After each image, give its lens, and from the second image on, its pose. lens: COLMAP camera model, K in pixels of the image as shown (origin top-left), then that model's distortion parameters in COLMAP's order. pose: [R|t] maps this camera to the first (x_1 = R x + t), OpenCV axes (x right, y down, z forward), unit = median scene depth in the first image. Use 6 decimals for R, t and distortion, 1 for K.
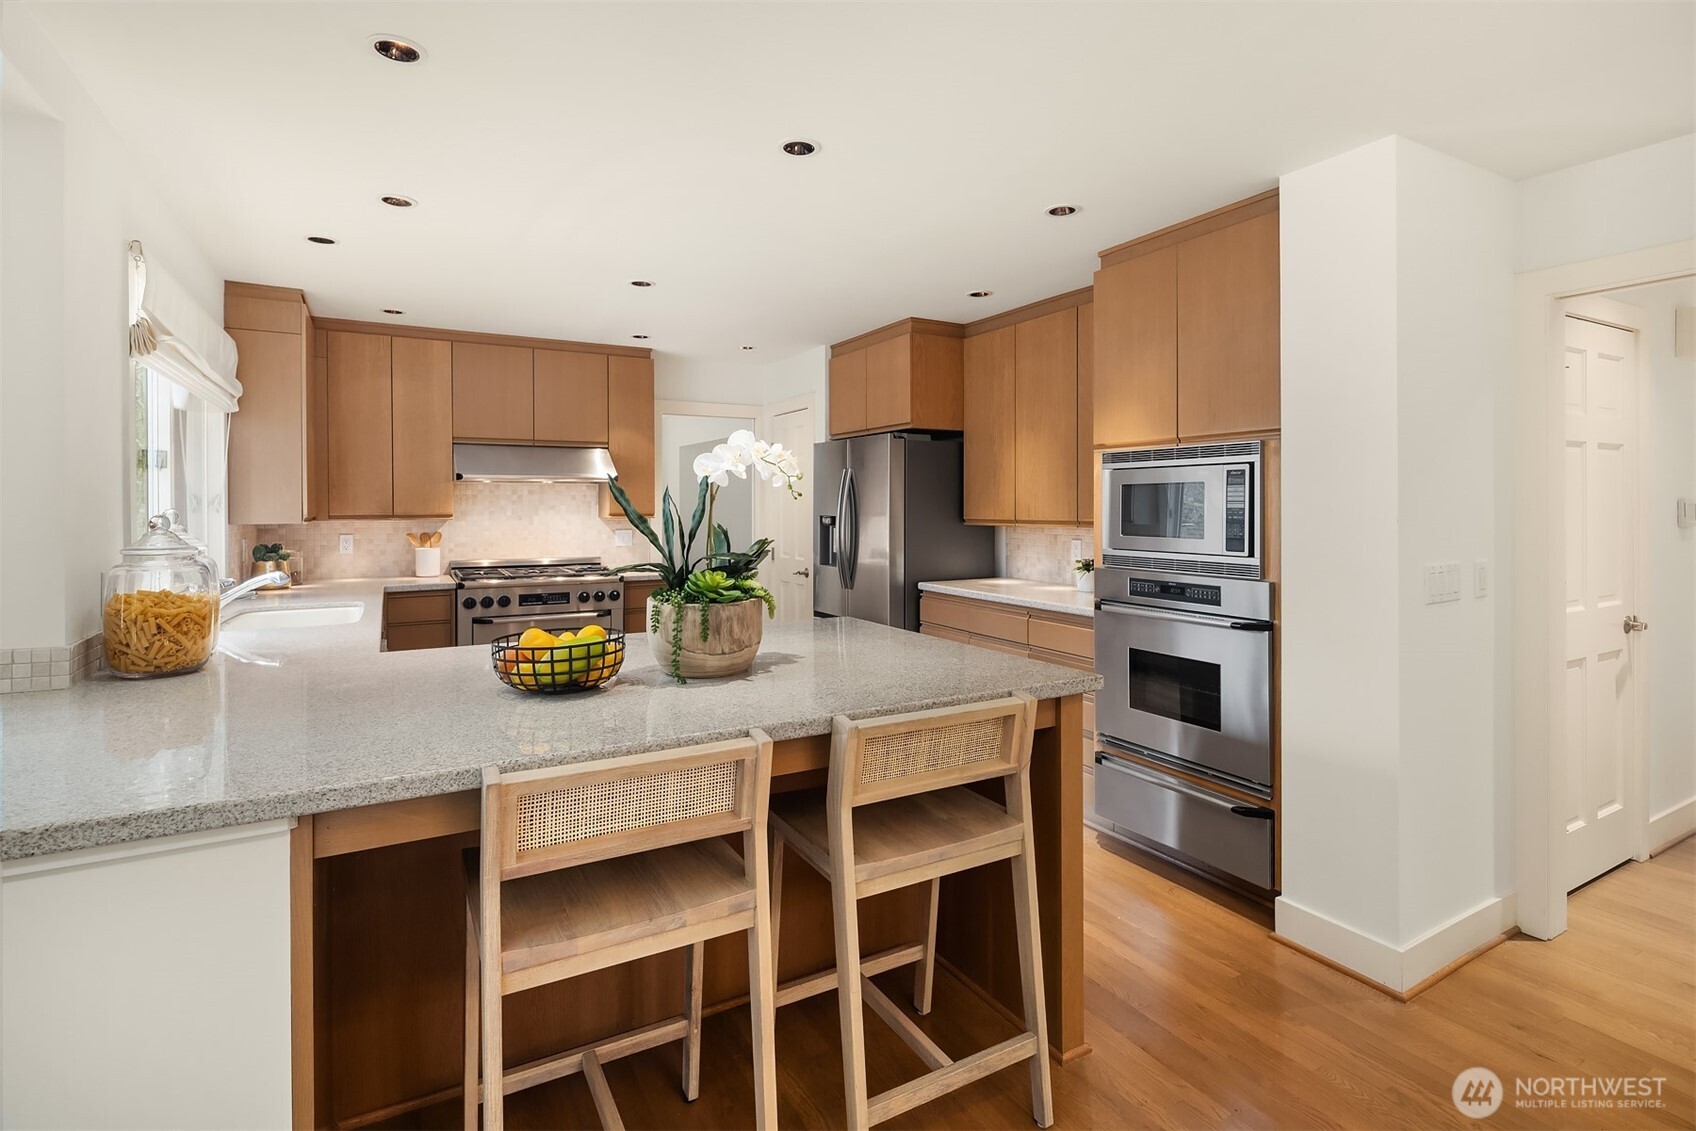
lens RADIAL K [[829.9, 0, 845.5], [0, 829.9, 491.5], [0, 0, 1]] dist [-0.003496, -0.005691]
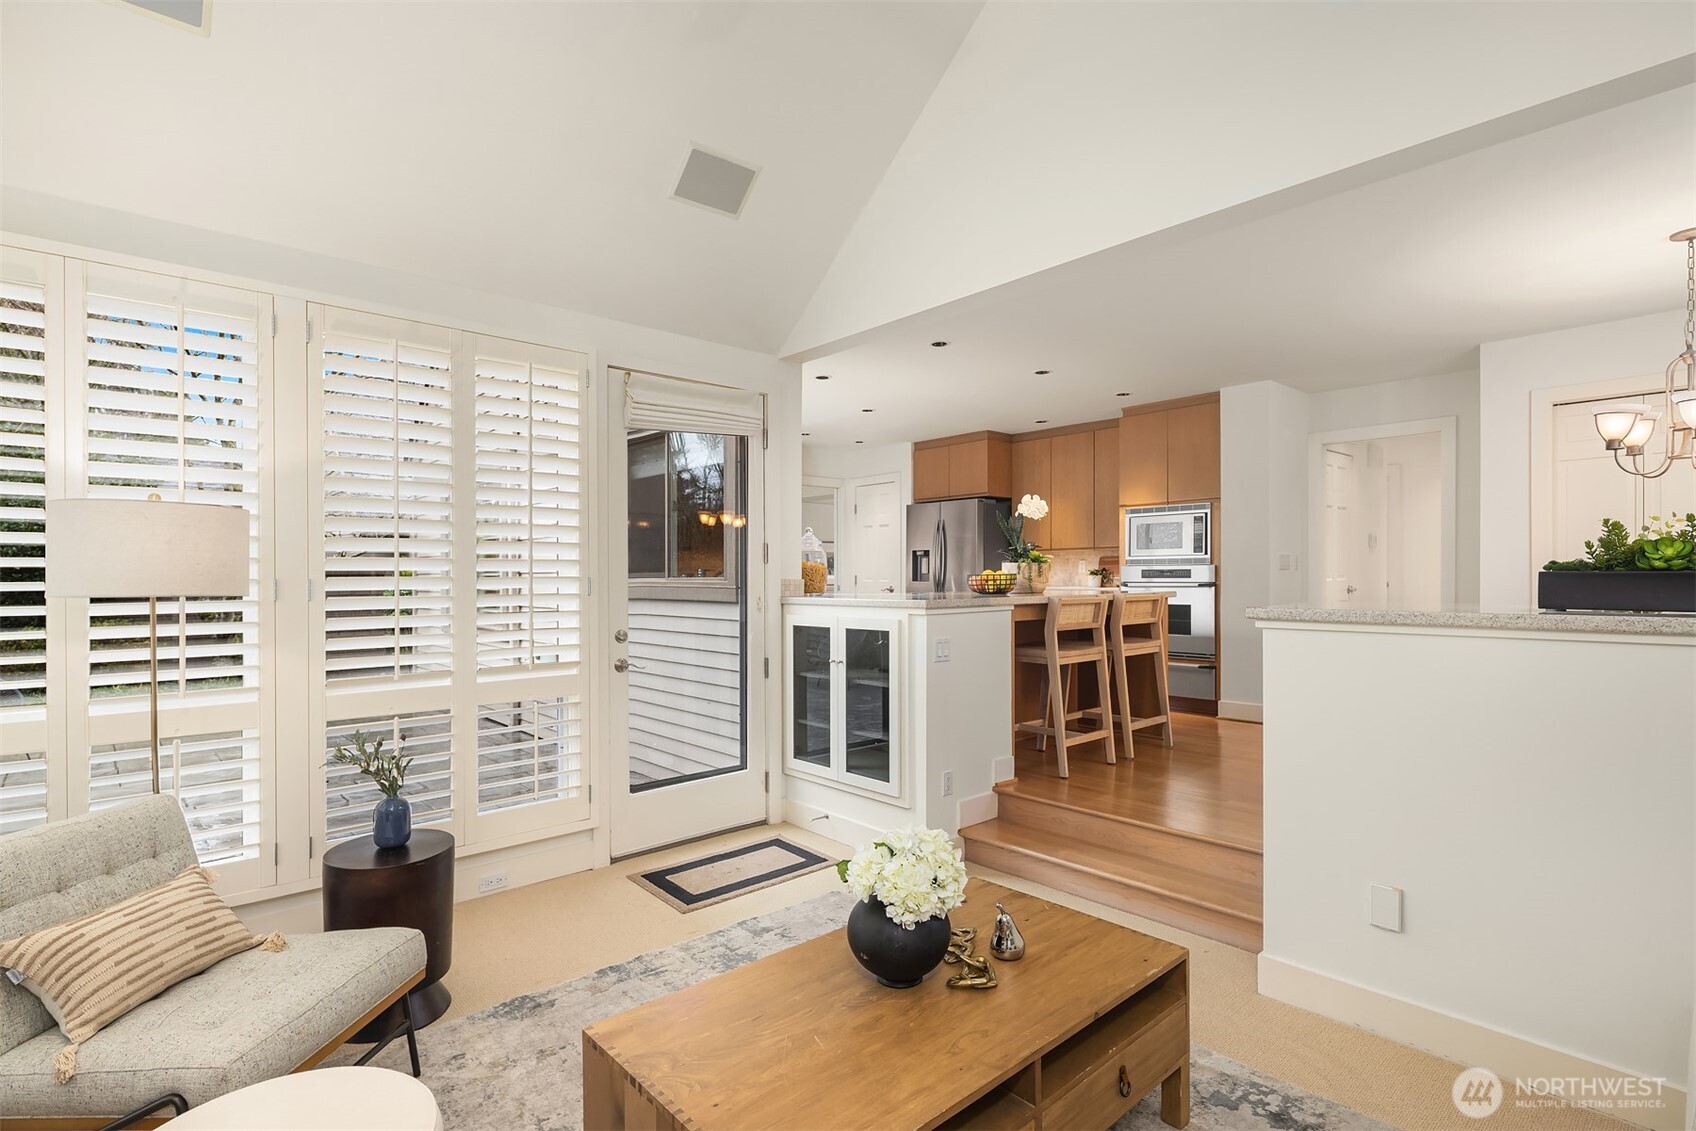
lens RADIAL K [[829.9, 0, 847.0], [0, 829.9, 575.8], [0, 0, 1]] dist [-0.003496, -0.005691]
pose [[0.976450, -0.005466, 0.215674, -0.924562], [0.002123, 0.999874, 0.015729, 0.096612], [-0.215733, -0.014901, 0.976339, -0.963514]]
